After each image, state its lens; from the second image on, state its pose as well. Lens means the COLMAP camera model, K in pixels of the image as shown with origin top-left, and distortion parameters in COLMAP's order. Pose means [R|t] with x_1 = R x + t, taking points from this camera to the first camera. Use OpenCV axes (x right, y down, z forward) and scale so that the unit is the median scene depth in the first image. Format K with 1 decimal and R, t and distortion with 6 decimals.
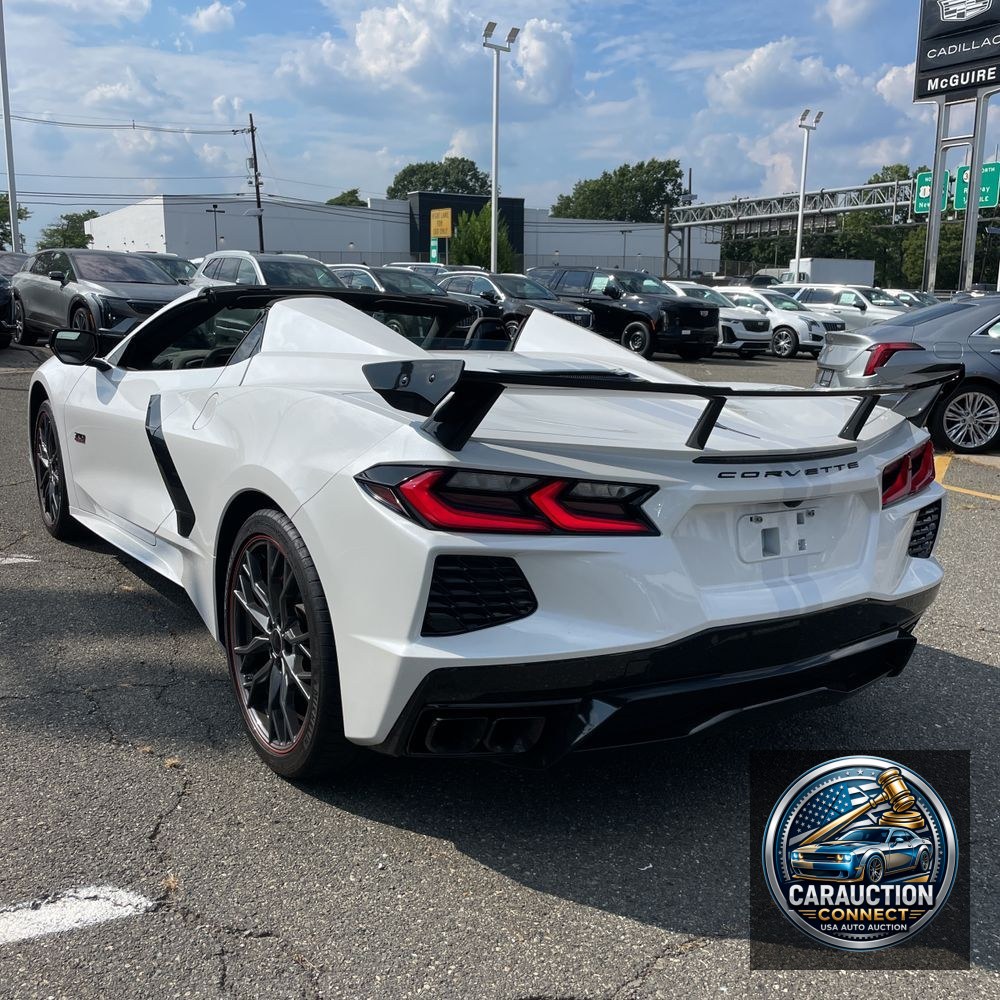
lens RADIAL K [[1017.5, 0, 506.2], [0, 1017.5, 498.4], [0, 0, 1]] dist [0.083079, -0.129767]
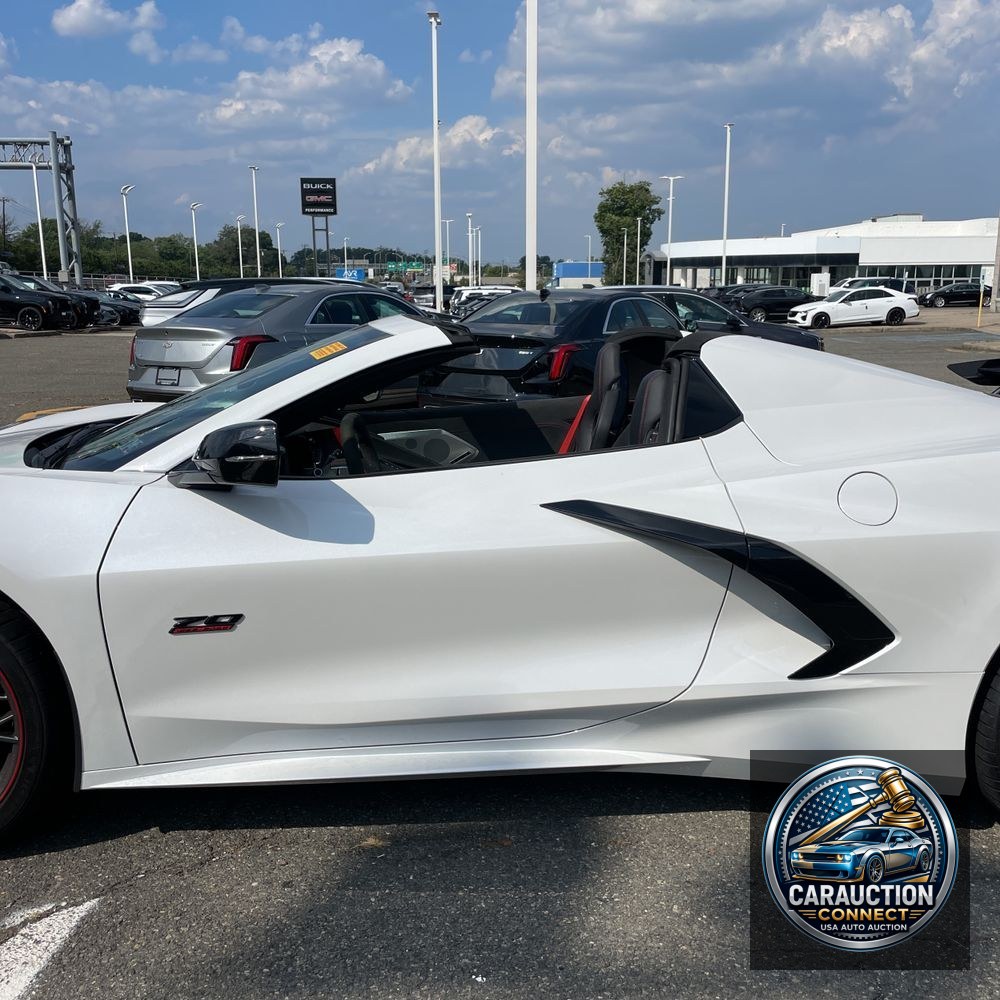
lens RADIAL K [[1017.5, 0, 506.2], [0, 1017.5, 498.4], [0, 0, 1]] dist [0.083079, -0.129767]
pose [[0.522463, -0.188910, 0.831472, -0.130473], [0.168830, 0.978761, 0.116288, -0.026816], [-0.835780, 0.079621, 0.543260, 0.101645]]
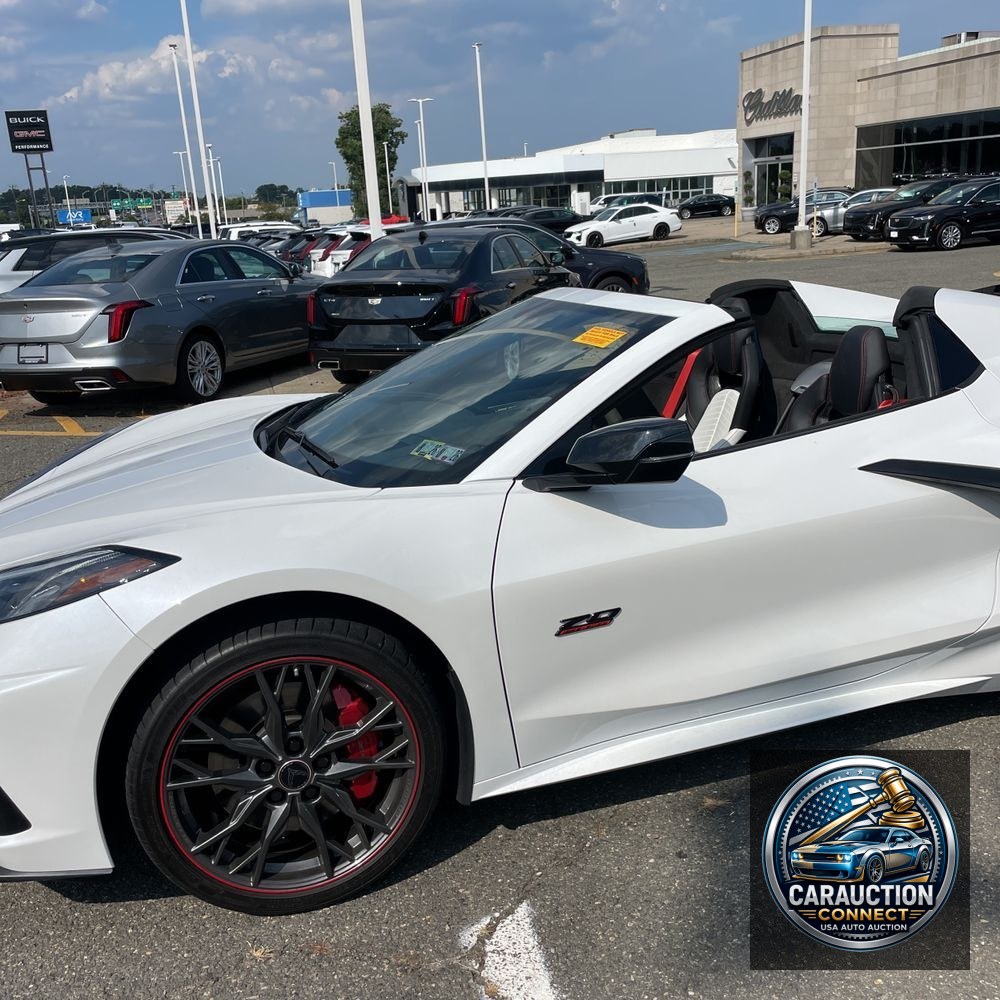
lens RADIAL K [[1017.5, 0, 506.2], [0, 1017.5, 498.4], [0, 0, 1]] dist [0.083079, -0.129767]
pose [[0.299544, -0.293775, 0.907728, -0.153211], [0.237314, 0.944455, 0.227349, -0.042906], [-0.924097, 0.147316, 0.352622, 0.146219]]
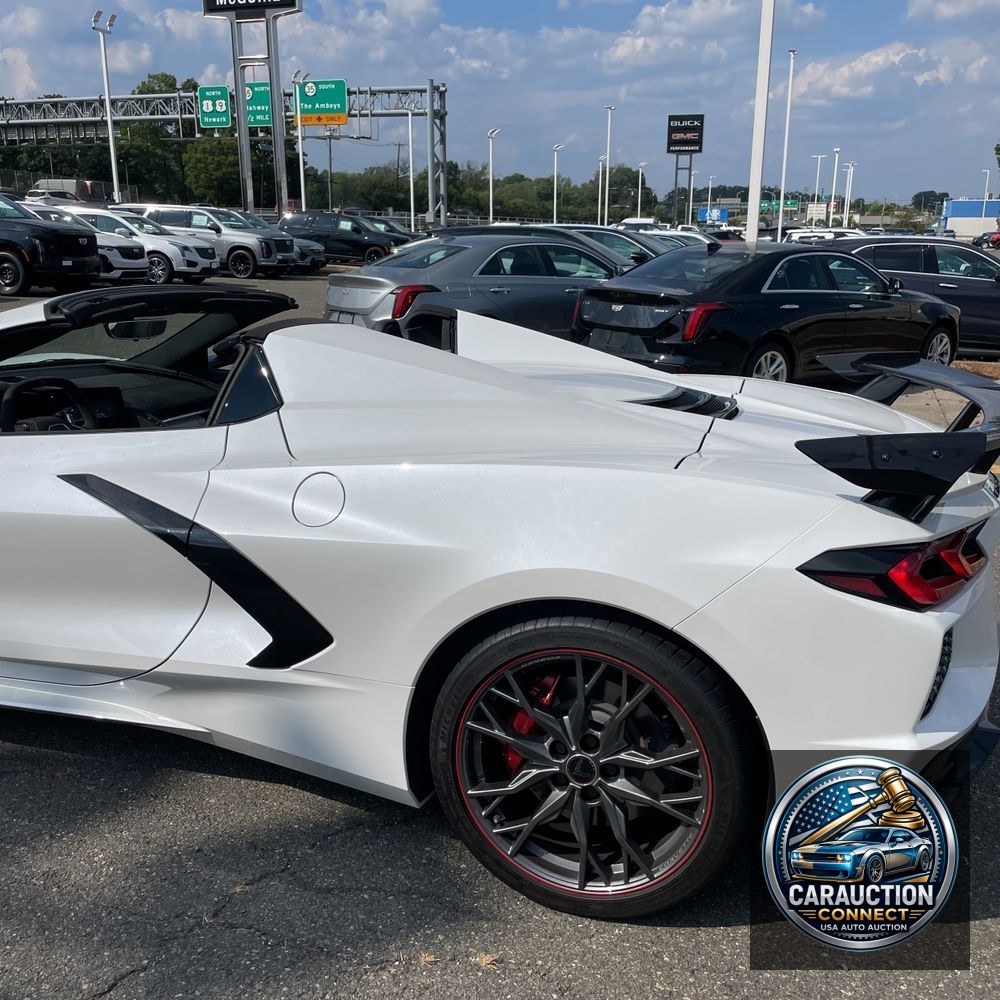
lens RADIAL K [[1017.5, 0, 506.2], [0, 1017.5, 498.4], [0, 0, 1]] dist [0.083079, -0.129767]
pose [[0.784701, -0.168551, 0.596519, -0.078575], [0.119330, 0.985398, 0.121457, -0.019874], [-0.608280, -0.024125, 0.793356, 0.041556]]
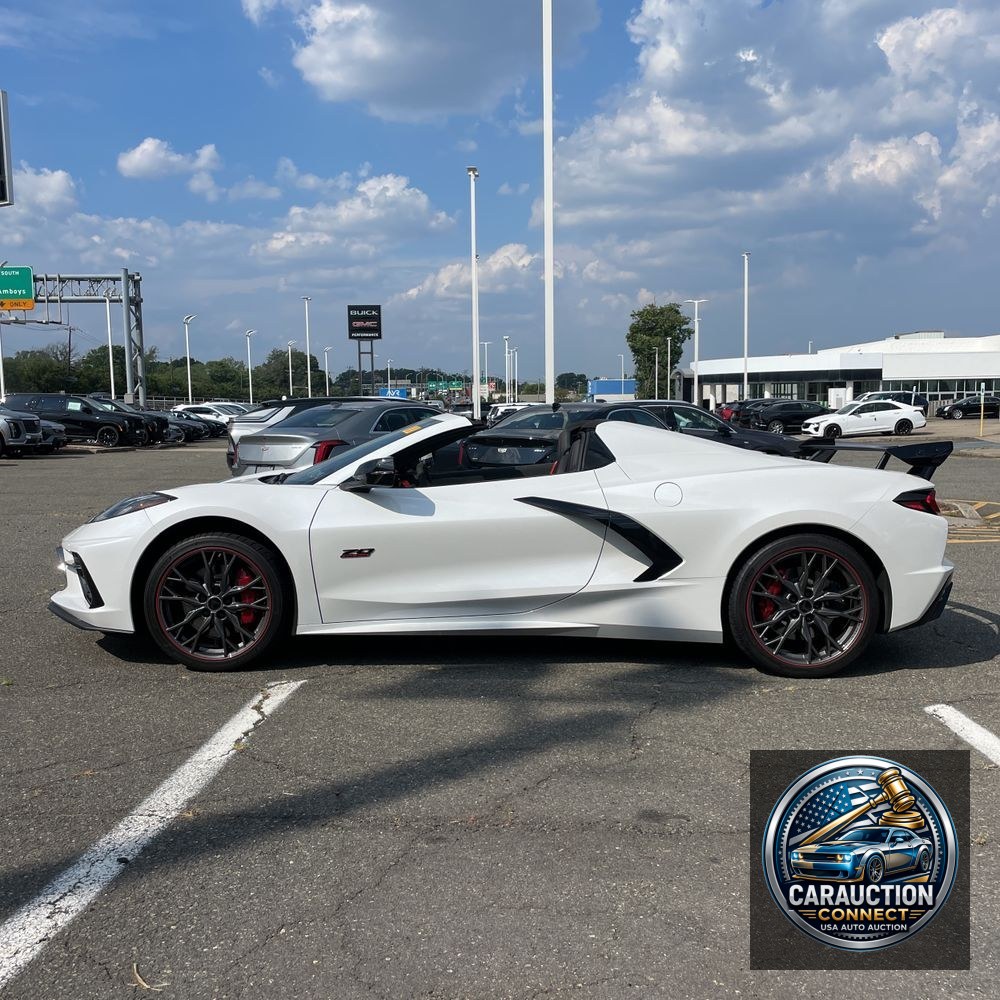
lens RADIAL K [[1017.5, 0, 506.2], [0, 1017.5, 498.4], [0, 0, 1]] dist [0.083079, -0.129767]
pose [[0.553645, -0.098198, 0.826943, -0.213495], [0.175015, 0.984566, -0.000259, -0.015301], [-0.814154, 0.144871, 0.562286, 0.041250]]
